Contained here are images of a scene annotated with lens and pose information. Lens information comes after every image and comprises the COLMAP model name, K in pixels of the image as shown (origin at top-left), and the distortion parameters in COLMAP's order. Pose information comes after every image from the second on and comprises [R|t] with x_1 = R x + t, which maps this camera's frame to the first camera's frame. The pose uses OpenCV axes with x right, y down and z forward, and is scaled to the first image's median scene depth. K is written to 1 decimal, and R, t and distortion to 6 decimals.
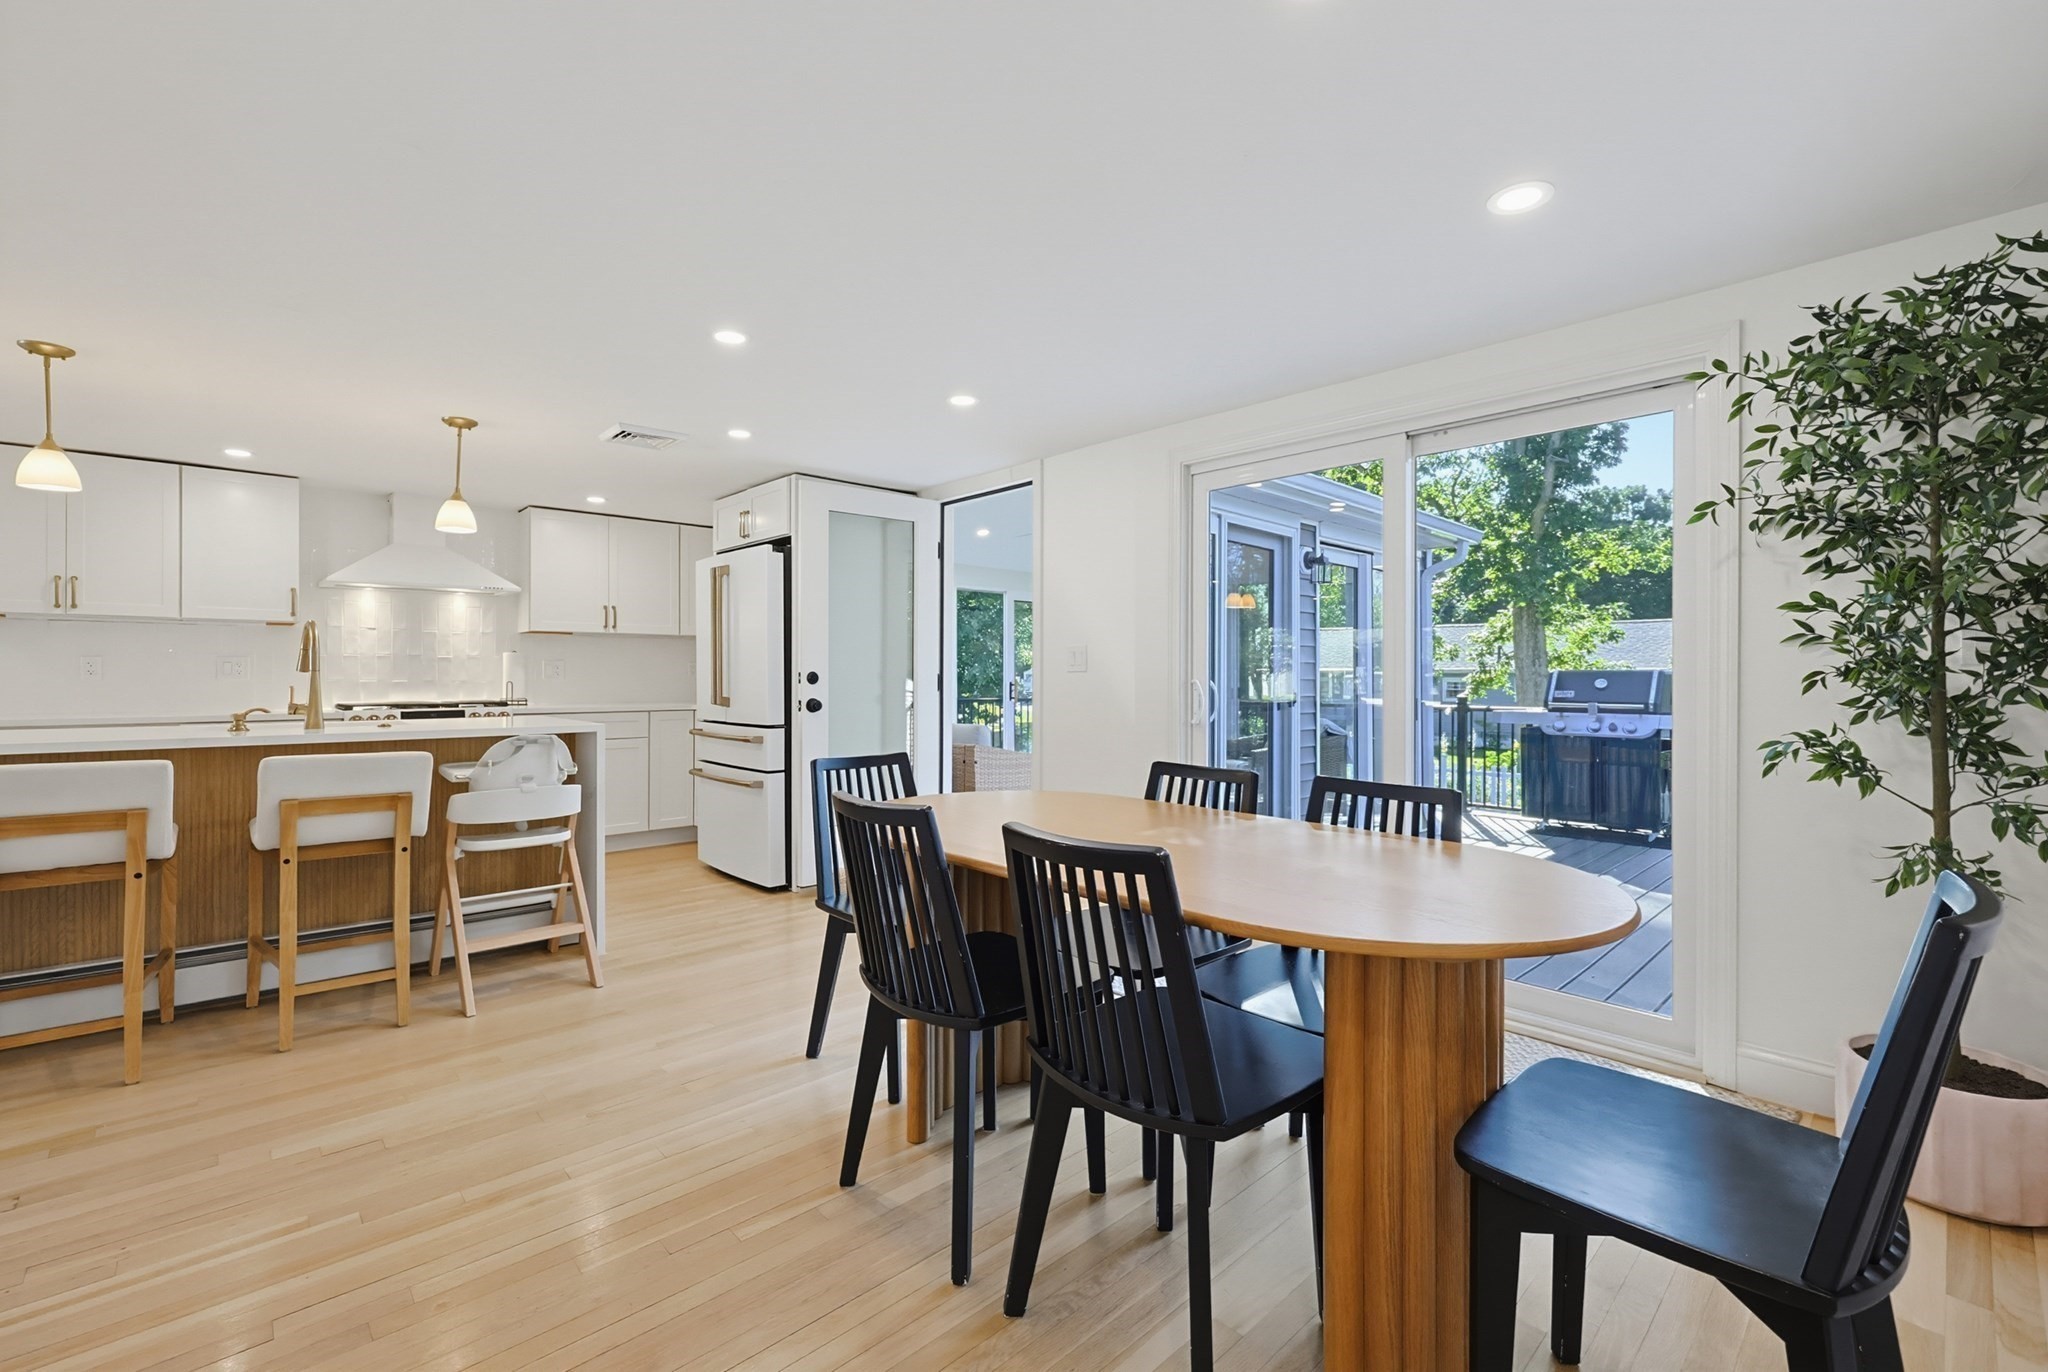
lens RADIAL K [[860.3, 0, 1024.0], [0, 860.3, 686.0], [0, 0, 1]] dist [-0.000729, -0.000184]
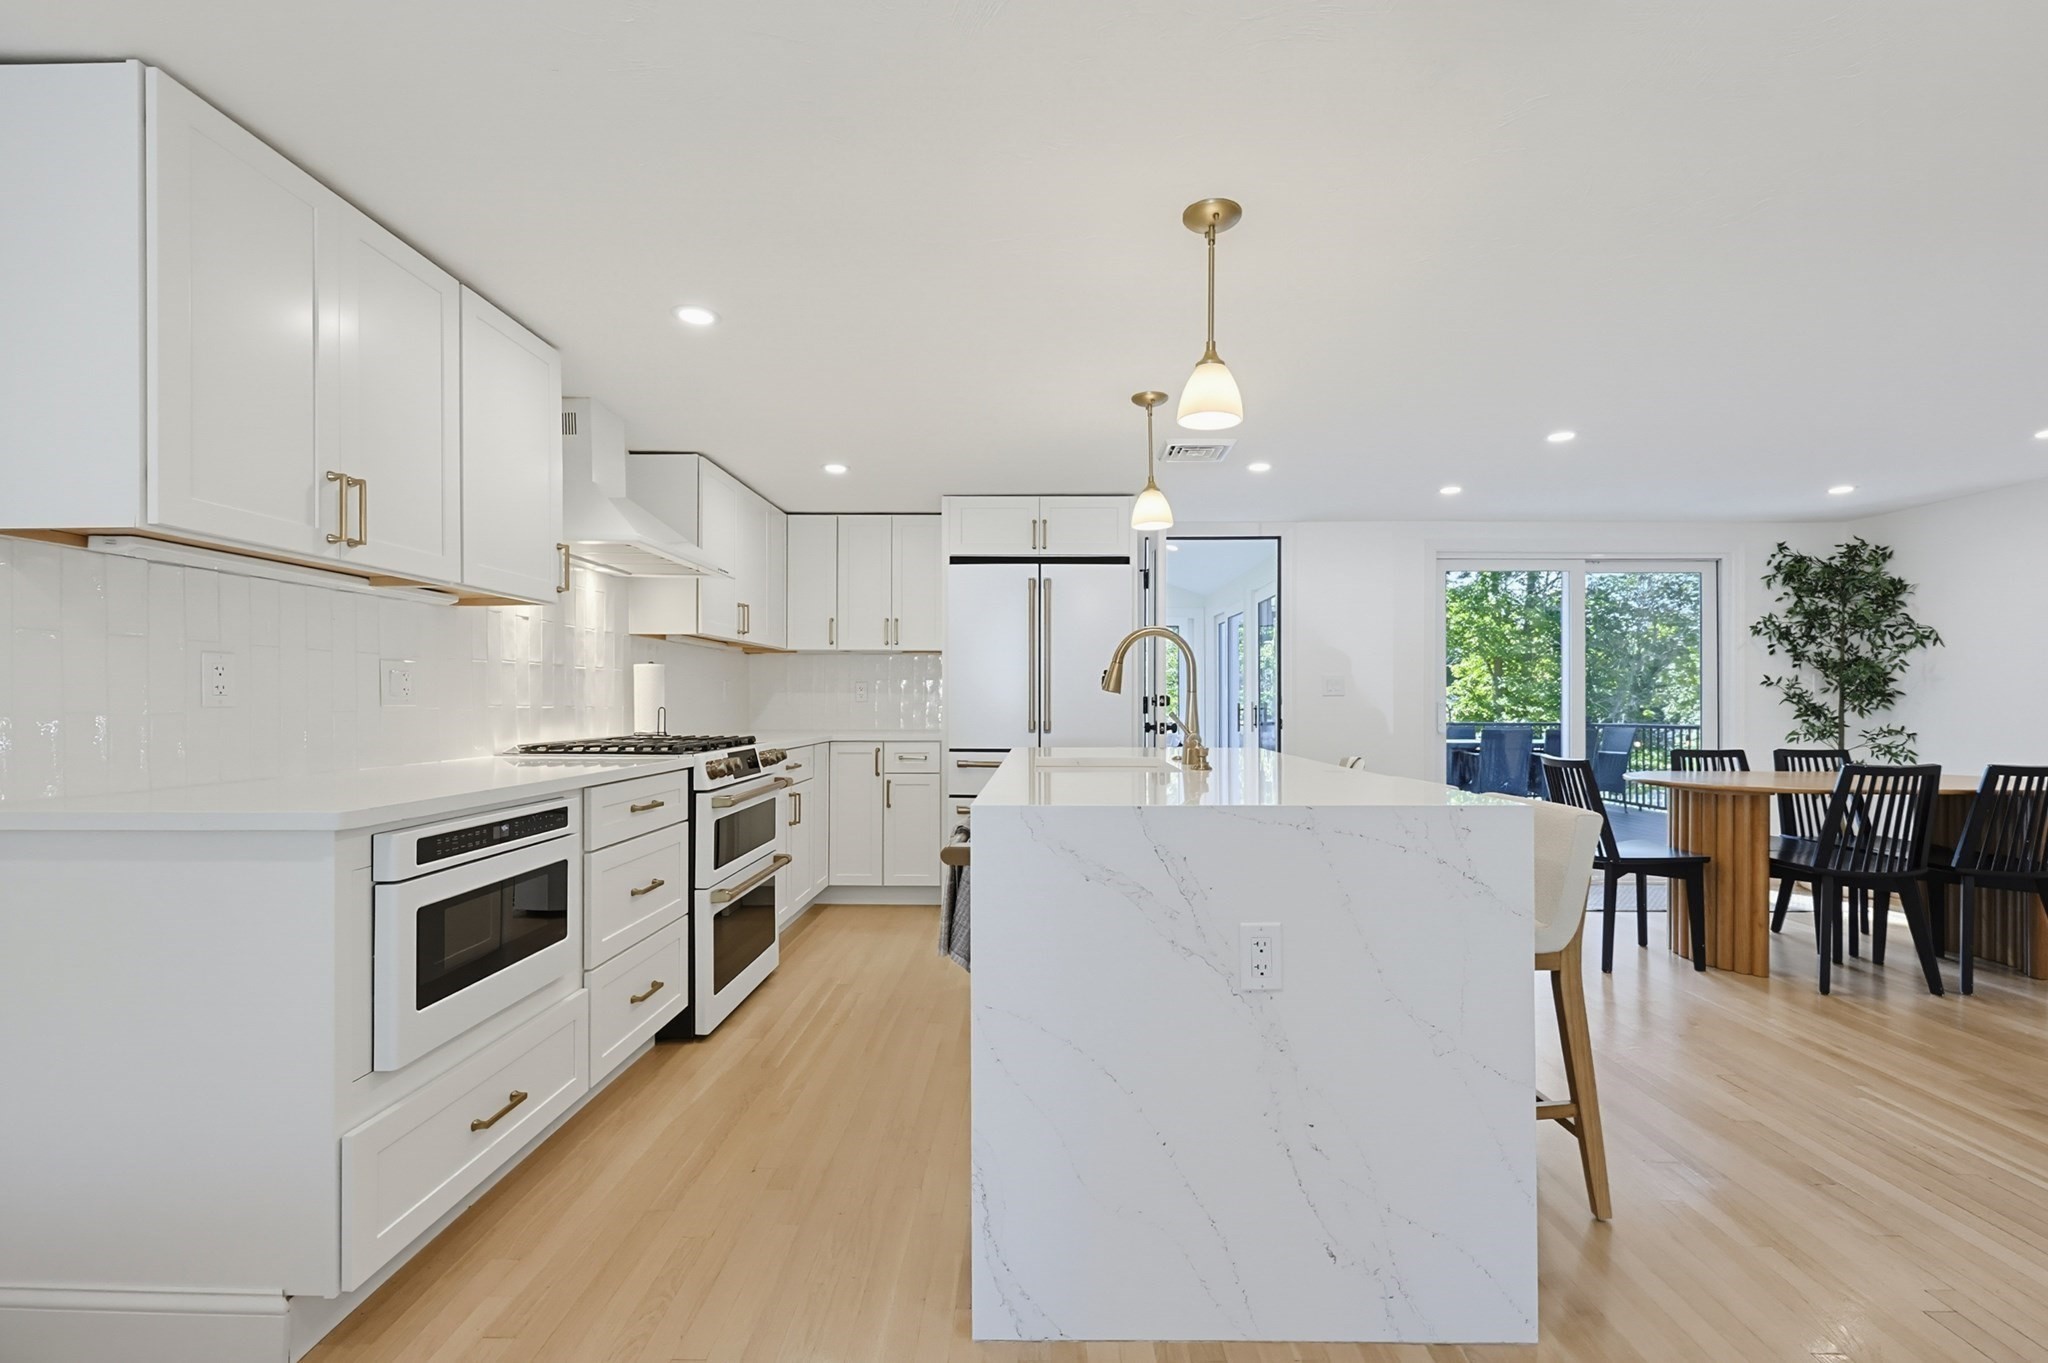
lens RADIAL K [[879.6, 0, 1024.3], [0, 879.6, 697.3], [0, 0, 1]] dist [-0.000850, -0.000197]
pose [[0.690452, 0.001929, 0.723376, -0.954231], [0.005995, 0.999947, -0.008389, -0.005684], [-0.723354, 0.010129, 0.690403, 0.340751]]
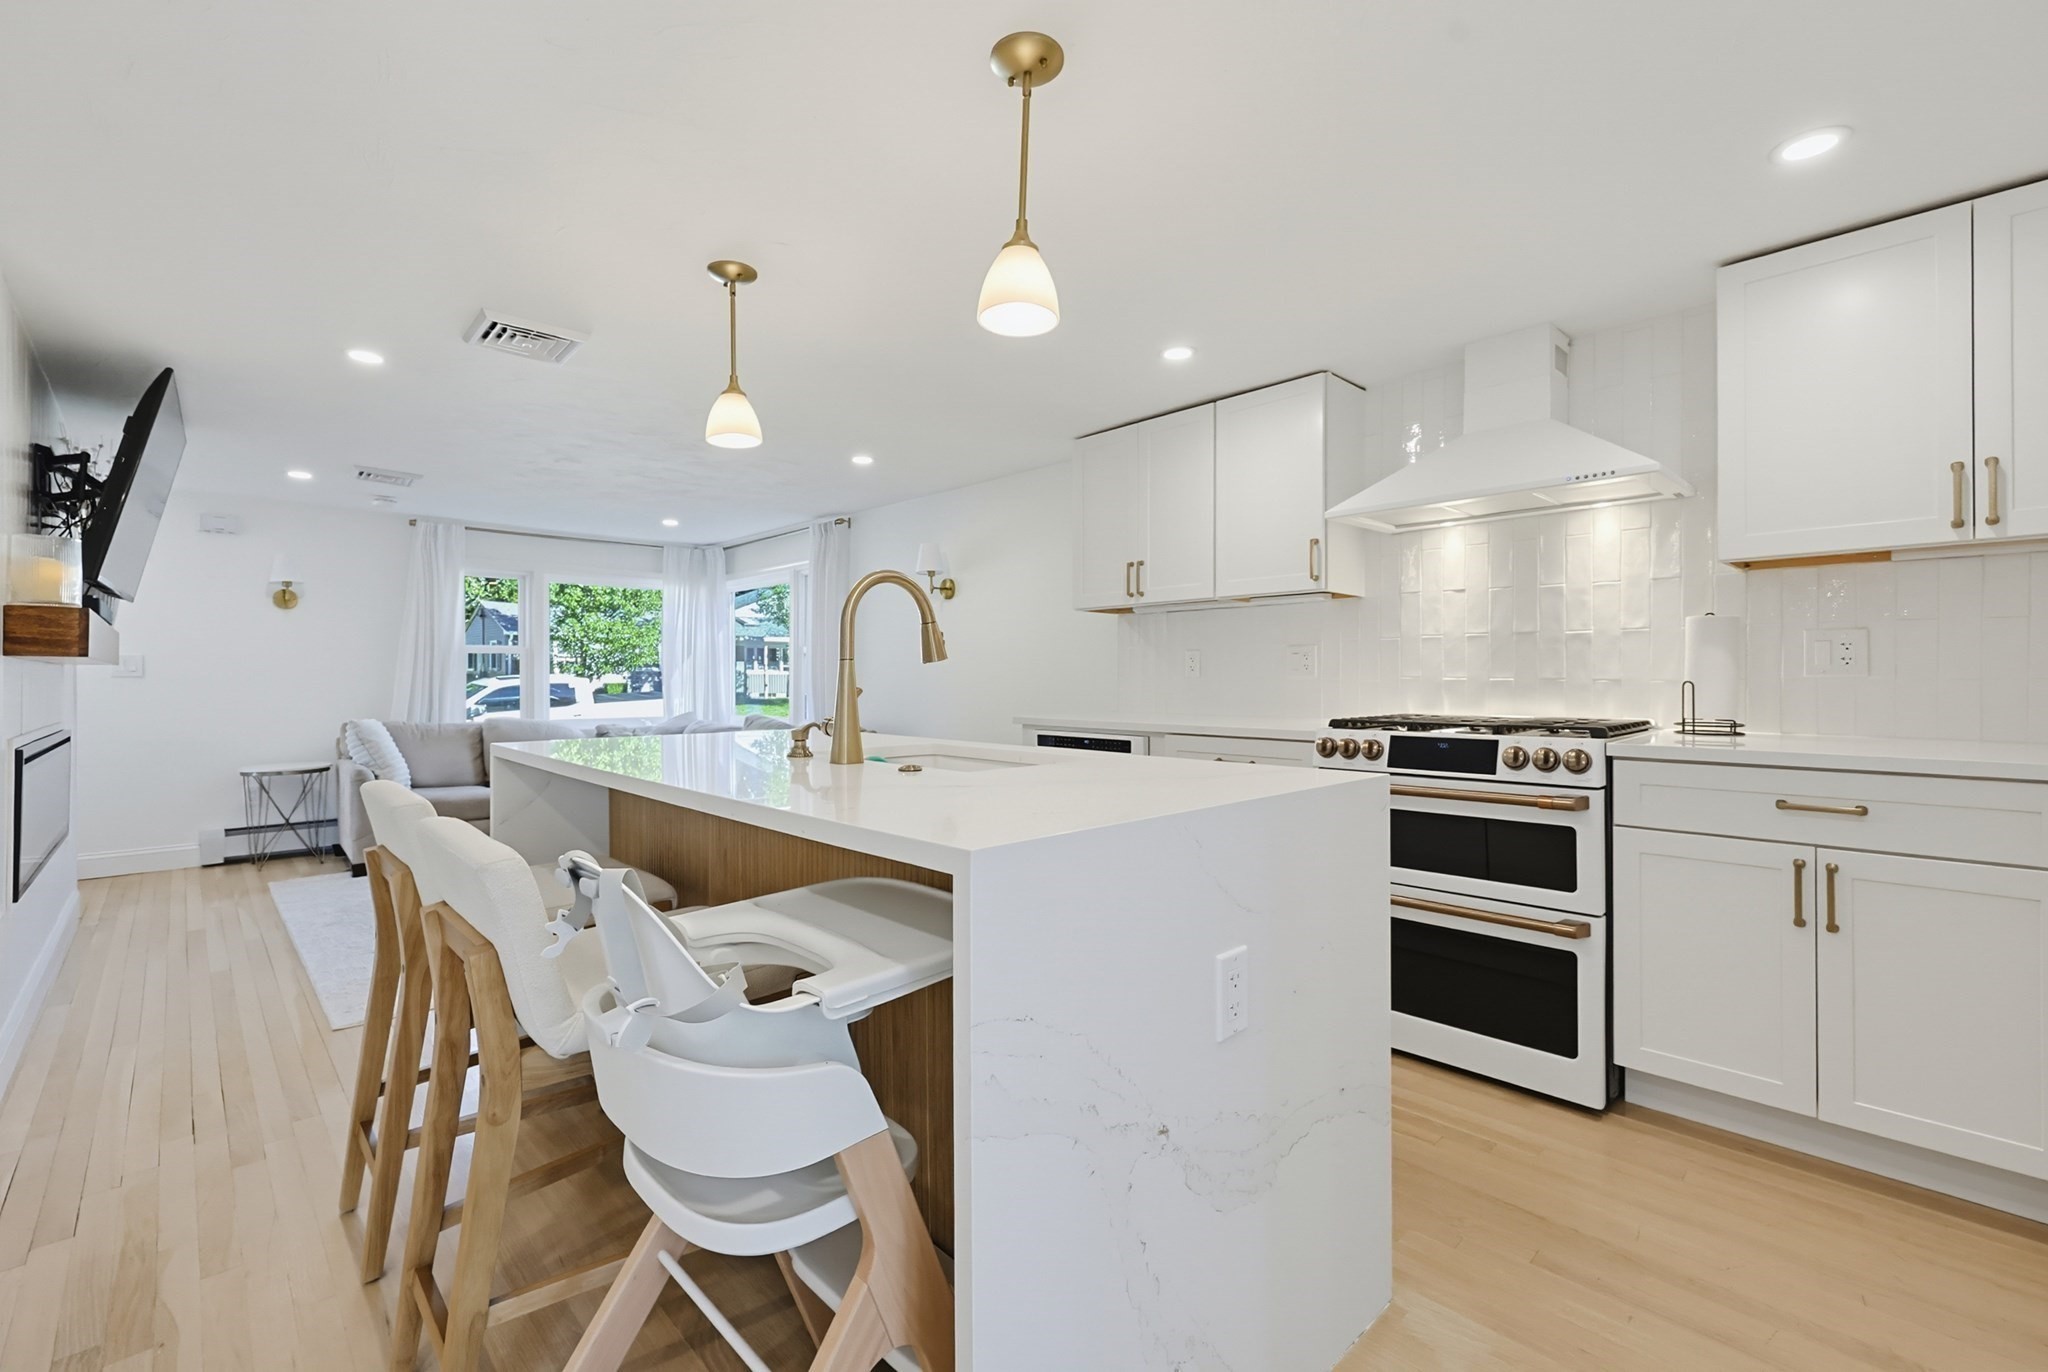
lens RADIAL K [[882.8, 0, 1035.7], [0, 882.8, 681.5], [0, 0, 1]] dist [-0.003095, -0.000407]
pose [[0.028795, 0.006120, -0.999567, -0.160791], [-0.004559, 0.999972, 0.005991, -0.006681], [0.999575, 0.004385, 0.028822, 0.688634]]
